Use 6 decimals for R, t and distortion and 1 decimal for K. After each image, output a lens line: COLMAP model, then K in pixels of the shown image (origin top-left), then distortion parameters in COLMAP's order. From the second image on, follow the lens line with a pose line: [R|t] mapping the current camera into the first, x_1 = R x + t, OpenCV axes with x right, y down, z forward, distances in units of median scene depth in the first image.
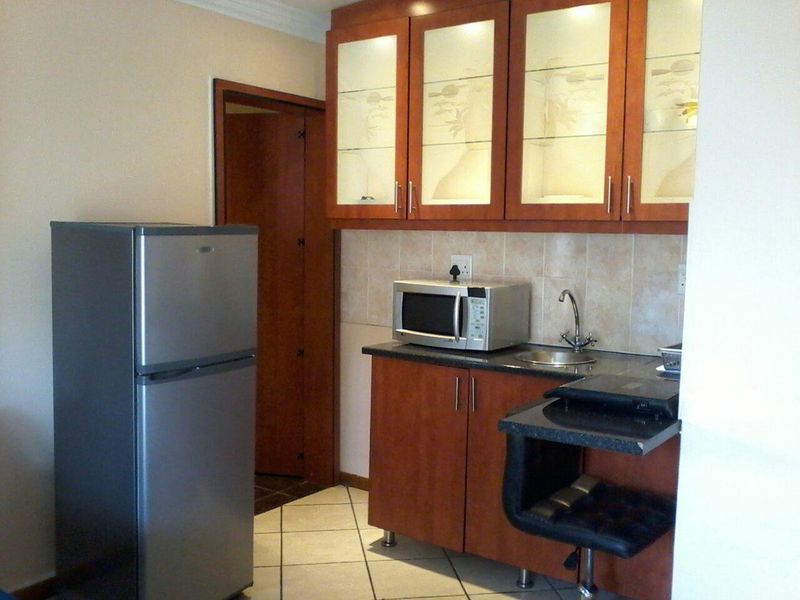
lens RADIAL K [[819.7, 0, 400.0], [0, 819.7, 300.0], [0, 0, 1]] dist [0.009768, 0.006590]
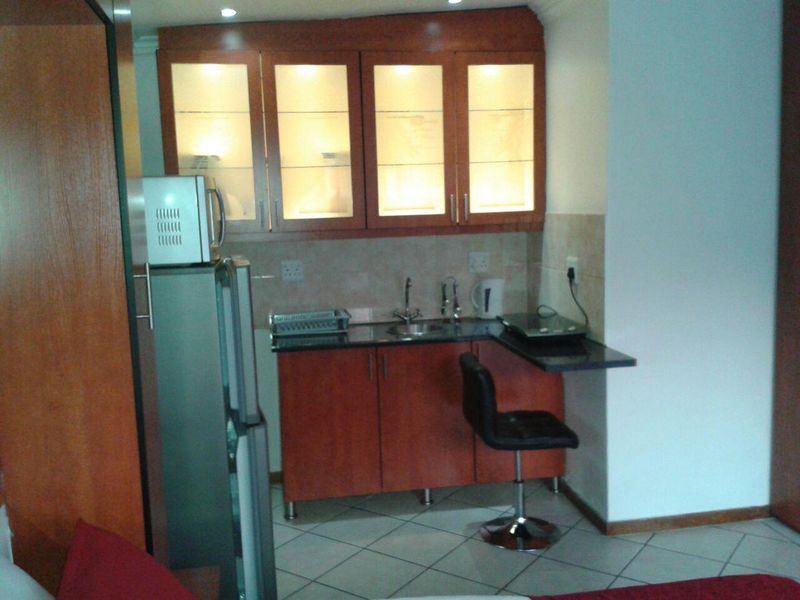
lens RADIAL K [[564.1, 0, 399.5], [0, 564.1, 295.7], [0, 0, 1]] dist [0.123452, 0.000407]
pose [[0.730771, -0.111438, 0.673466, -0.477068], [0.104101, 0.993238, 0.051391, -0.035971], [-0.674639, 0.032553, 0.737430, 0.340896]]
